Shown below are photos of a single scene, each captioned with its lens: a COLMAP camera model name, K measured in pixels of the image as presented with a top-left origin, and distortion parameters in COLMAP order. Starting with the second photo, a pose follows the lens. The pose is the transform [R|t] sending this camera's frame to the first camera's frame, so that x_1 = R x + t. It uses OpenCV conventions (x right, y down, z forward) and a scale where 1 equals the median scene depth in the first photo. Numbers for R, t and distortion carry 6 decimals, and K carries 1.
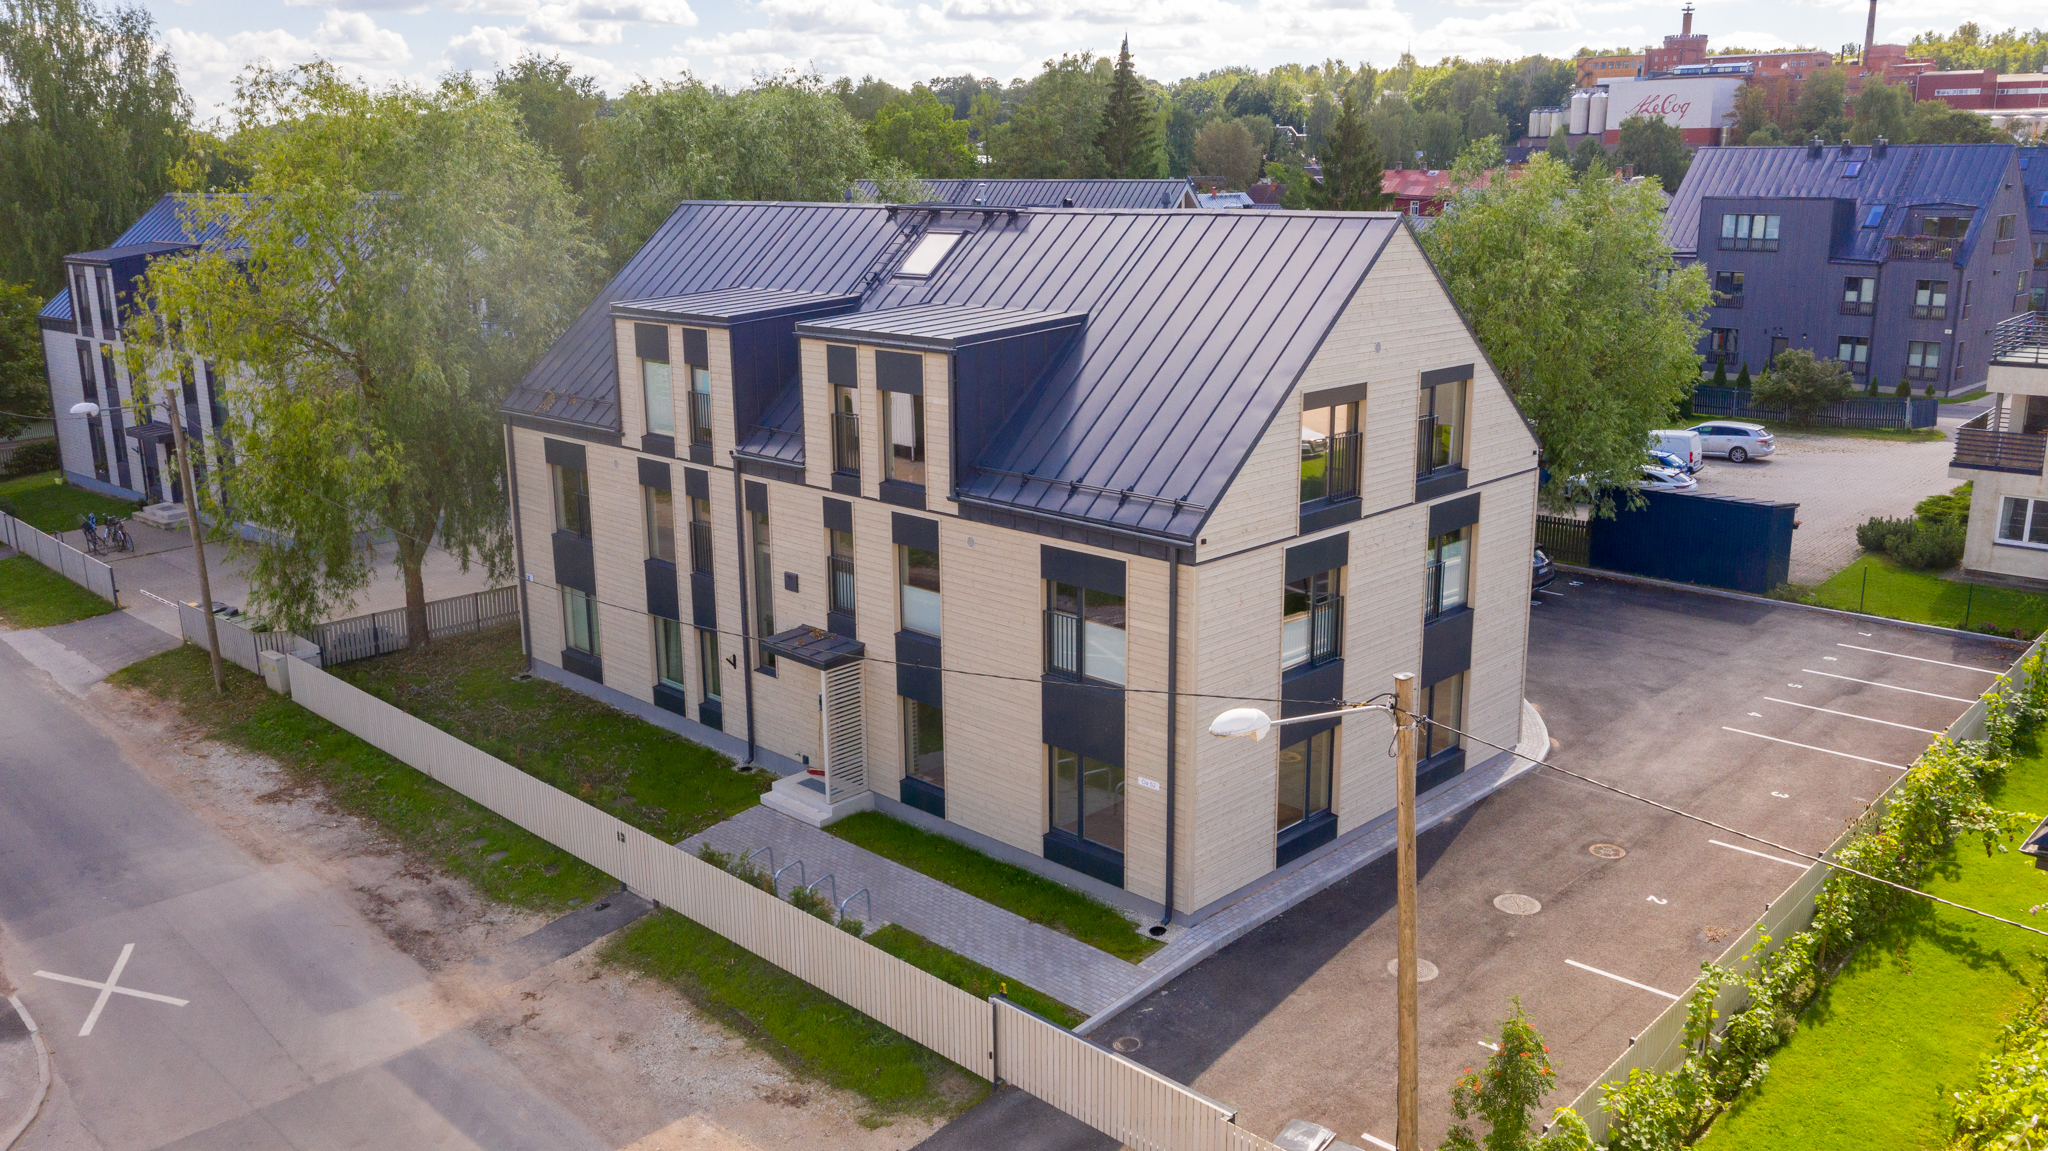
lens RADIAL K [[1660.3, 0, 950.6], [0, 1660.3, 574.5], [0, 0, 1]] dist [-0.007801, -0.001274]
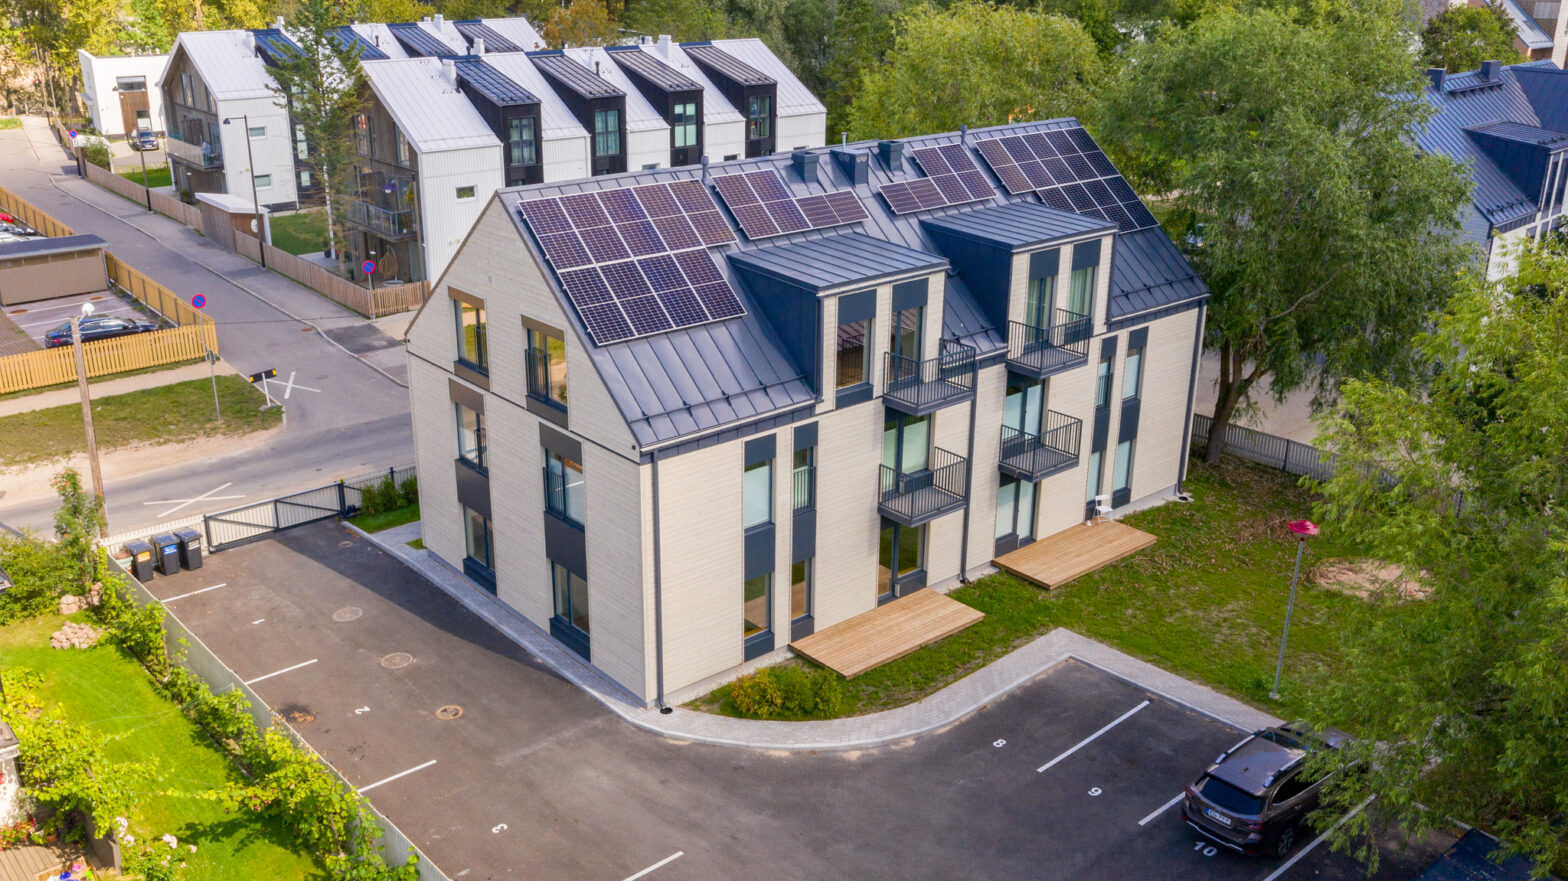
lens RADIAL K [[1271.2, 0, 727.8], [0, 1271.2, 439.8], [0, 0, 1]] dist [-0.007801, -0.001274]
pose [[-0.082050, 0.355767, -0.930966, 1.072055], [-0.243029, 0.898775, 0.364884, -0.378801], [0.966543, 0.256191, 0.012718, 1.008839]]
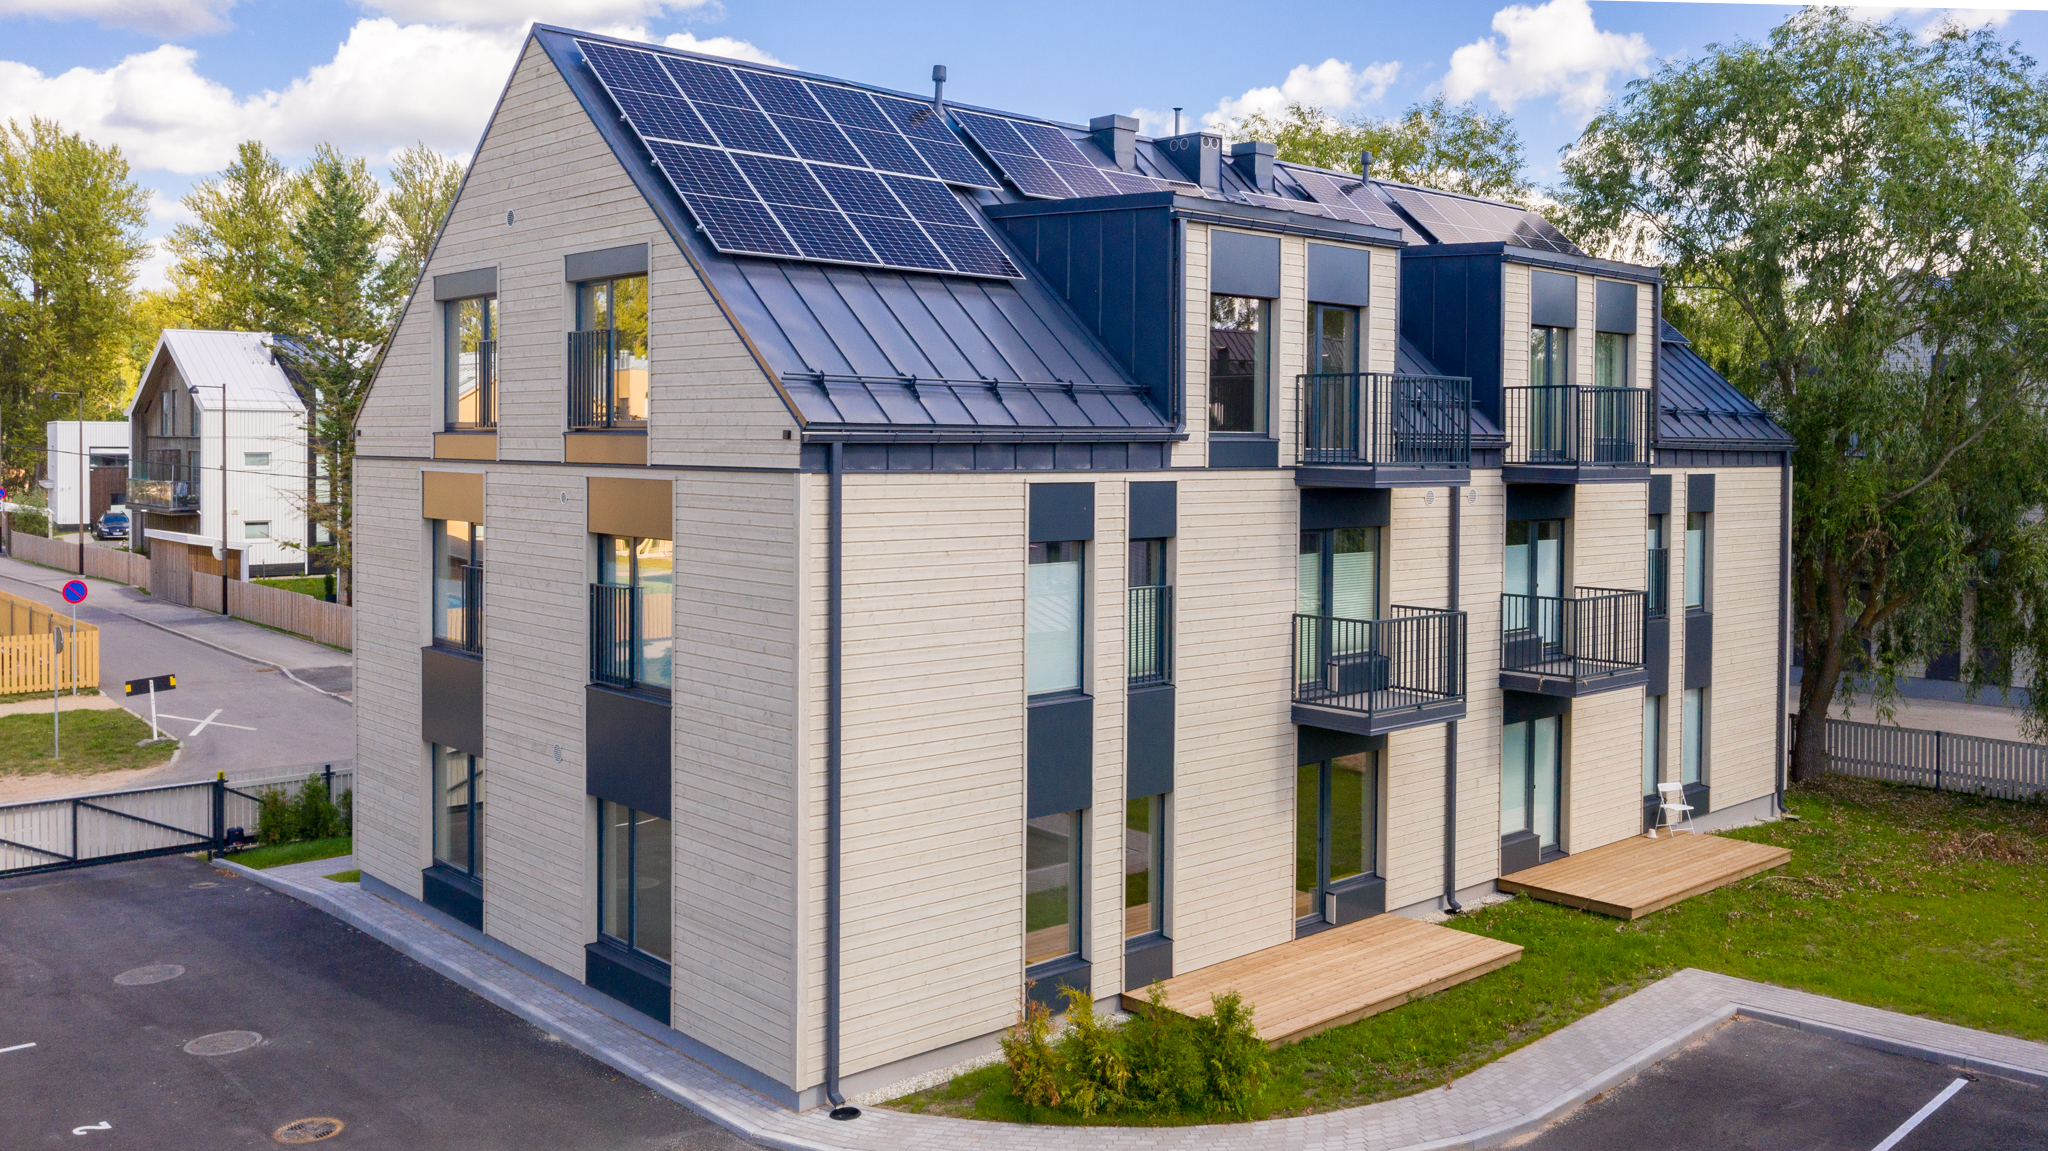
lens RADIAL K [[1664.7, 0, 1024.6], [0, 1664.7, 477.3], [0, 0, 1]] dist [-0.013729, 0.005245]
pose [[-0.024638, 0.041975, -0.998815, 0.796485], [-0.255159, 0.965762, 0.046880, -0.098785], [0.966585, 0.256012, -0.013084, 1.035225]]
